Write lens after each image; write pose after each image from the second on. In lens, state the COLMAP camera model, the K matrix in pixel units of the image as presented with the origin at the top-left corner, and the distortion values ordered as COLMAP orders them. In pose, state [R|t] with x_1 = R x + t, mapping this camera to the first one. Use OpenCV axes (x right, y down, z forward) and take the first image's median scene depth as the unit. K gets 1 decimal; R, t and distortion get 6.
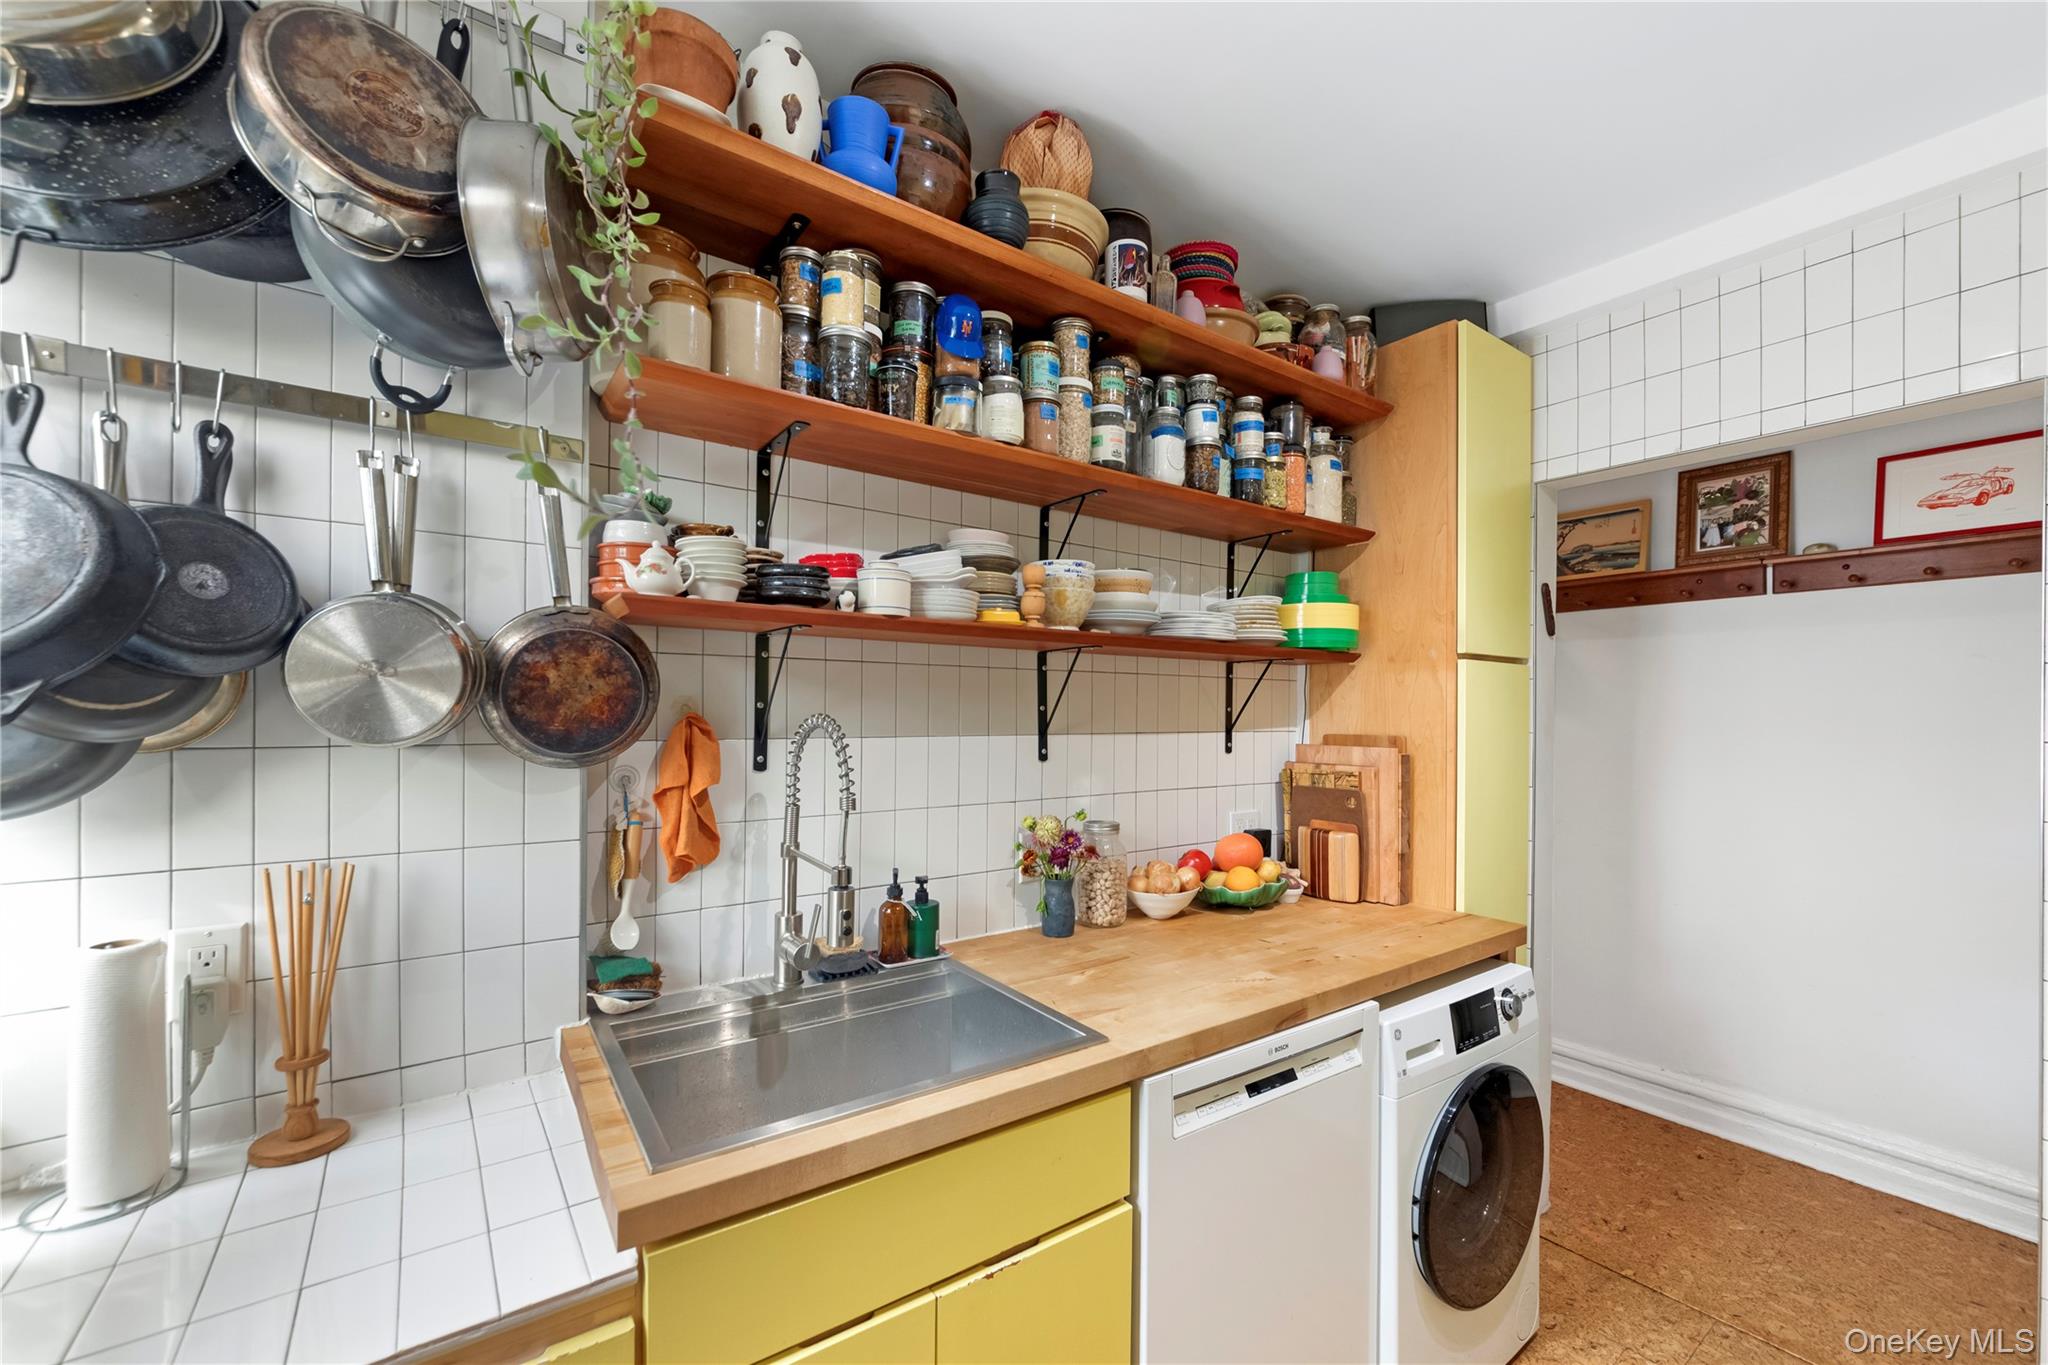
lens RADIAL K [[820.2, 0, 1027.5], [0, 820.2, 703.1], [0, 0, 1]] dist [-0.001068, -0.000159]
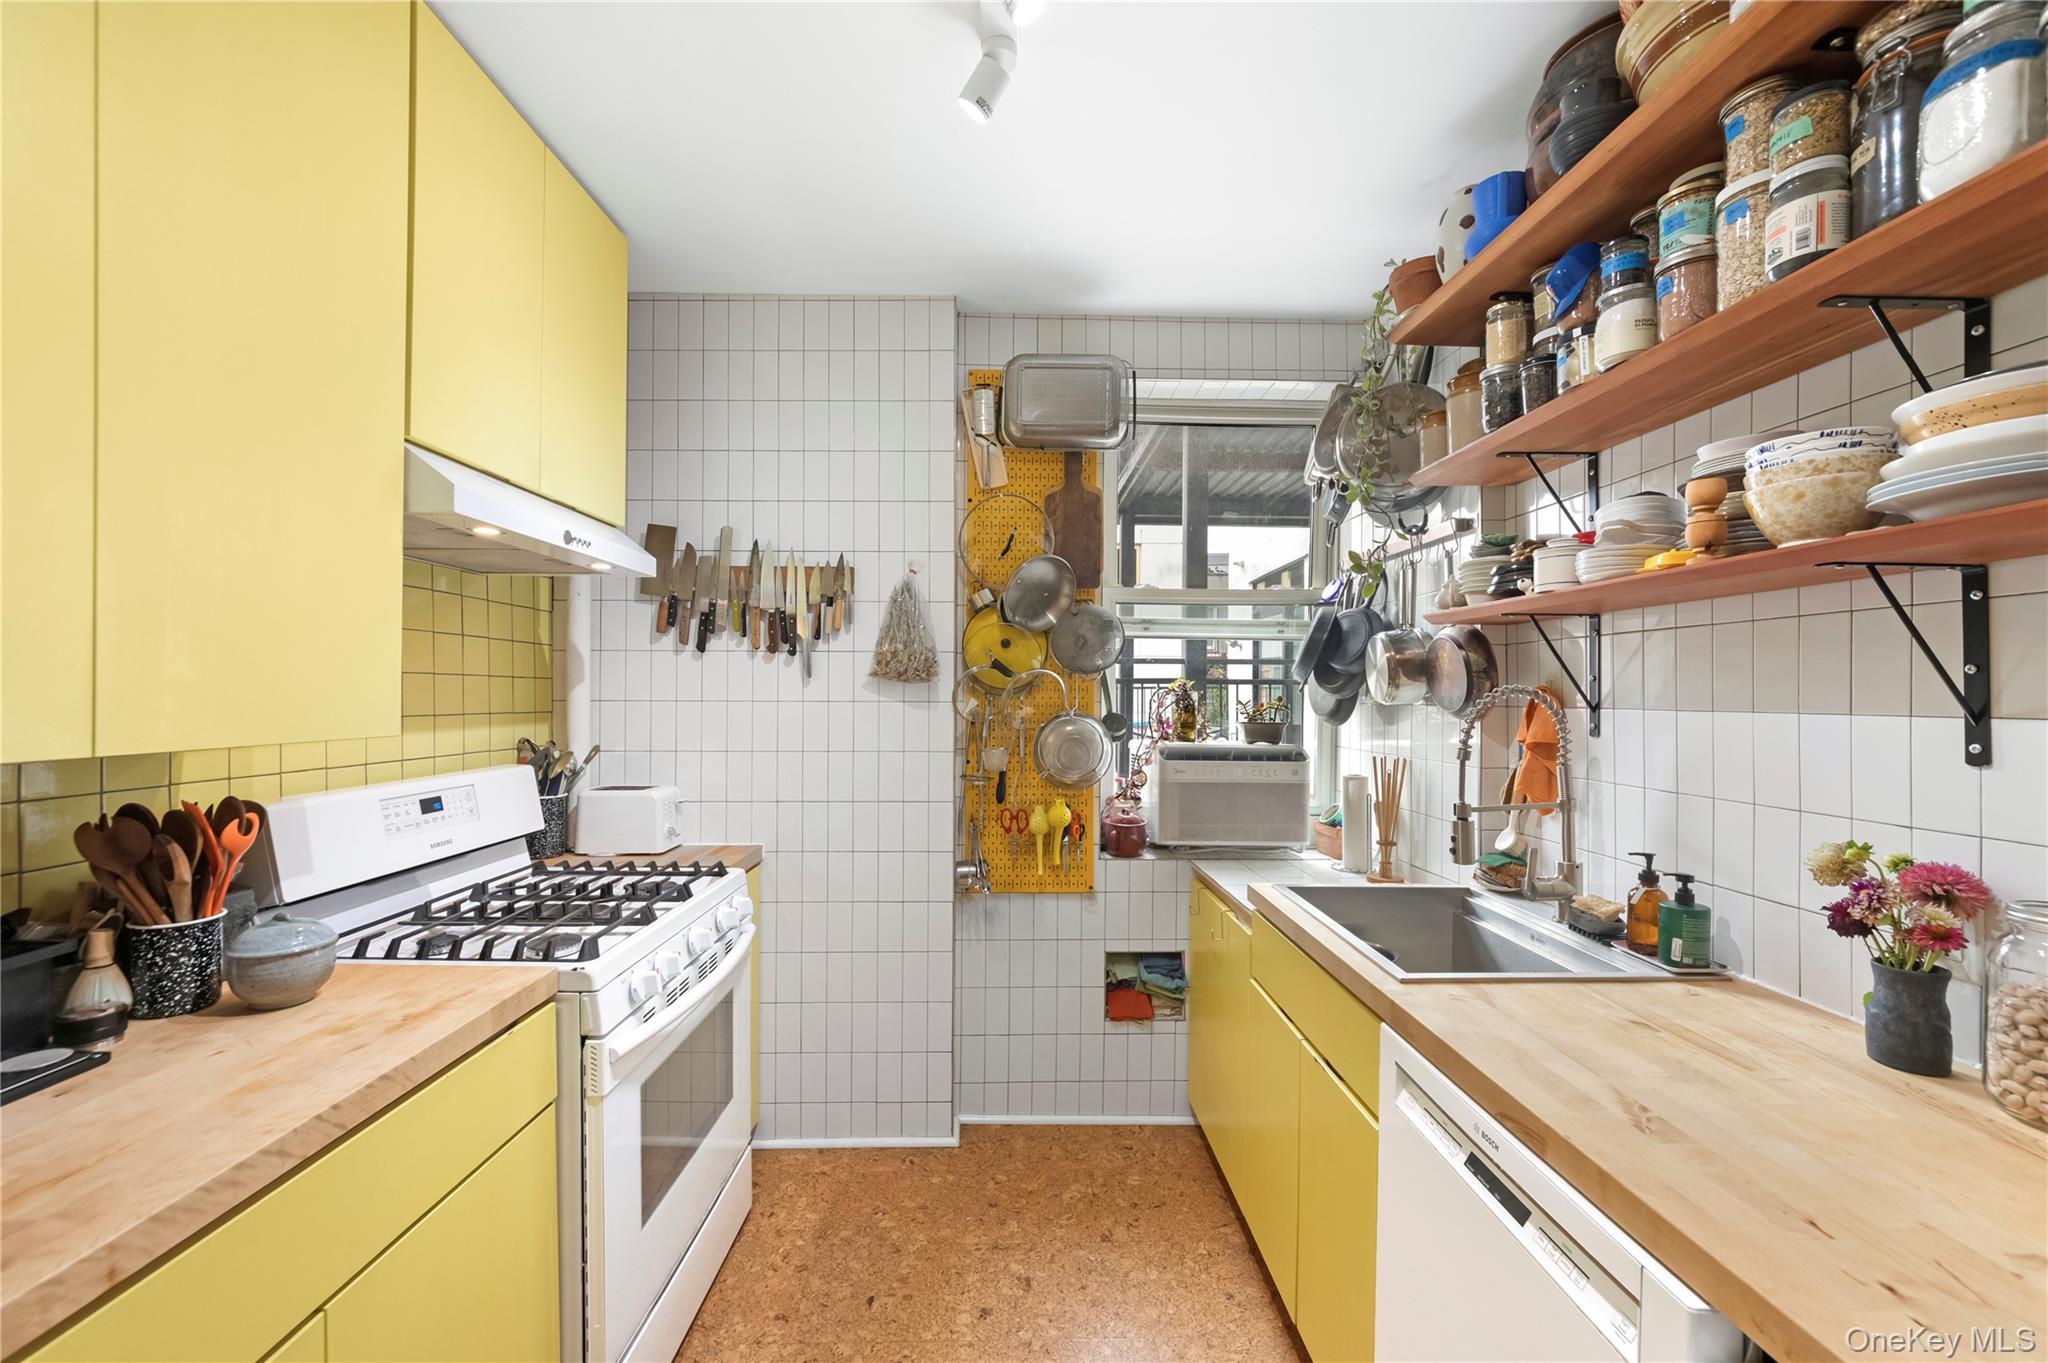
lens RADIAL K [[820.2, 0, 1027.5], [0, 820.2, 702.1], [0, 0, 1]] dist [-0.001068, -0.000159]
pose [[-0.562717, 0.001037, -0.826649, 0.963053], [0.002795, 0.999996, -0.000649, 0.031157], [0.826645, -0.002676, -0.562717, 0.914574]]
